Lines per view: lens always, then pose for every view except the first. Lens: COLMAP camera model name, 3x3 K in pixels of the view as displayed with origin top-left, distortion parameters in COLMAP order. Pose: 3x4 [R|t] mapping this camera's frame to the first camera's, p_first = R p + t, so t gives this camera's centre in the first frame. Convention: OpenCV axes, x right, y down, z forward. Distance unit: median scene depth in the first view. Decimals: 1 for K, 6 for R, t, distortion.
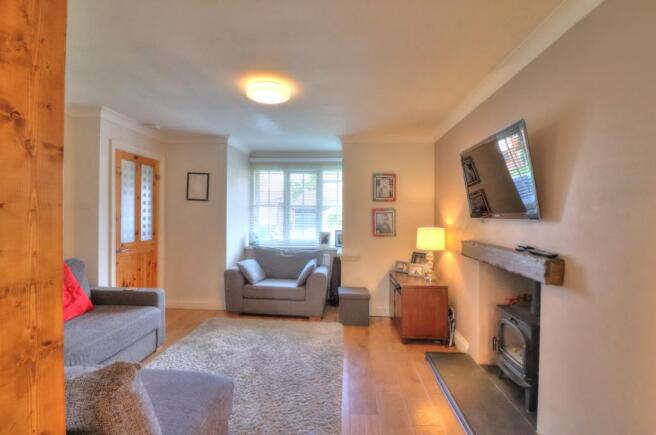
lens RADIAL K [[304.5, 0, 327.0], [0, 304.5, 218.7], [0, 0, 1]] dist [-0.003101, -0.004098]
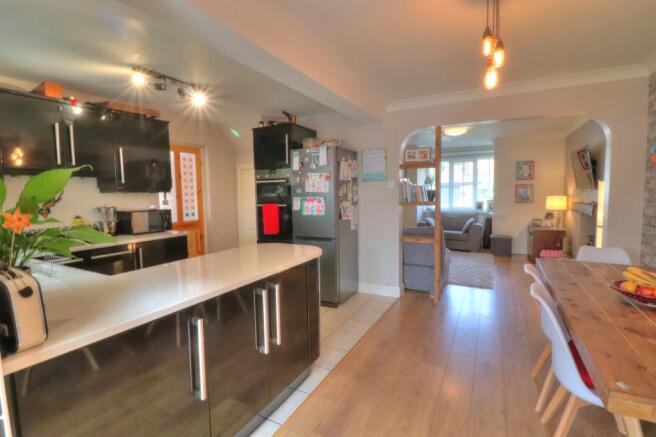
lens RADIAL K [[304.5, 0, 326.4], [0, 304.5, 216.0], [0, 0, 1]] dist [-0.003101, -0.004098]
pose [[0.901028, 0.006106, -0.433717, -0.046364], [0.027024, 0.997168, 0.070178, -0.009582], [0.432917, -0.074953, 0.898312, -0.814068]]
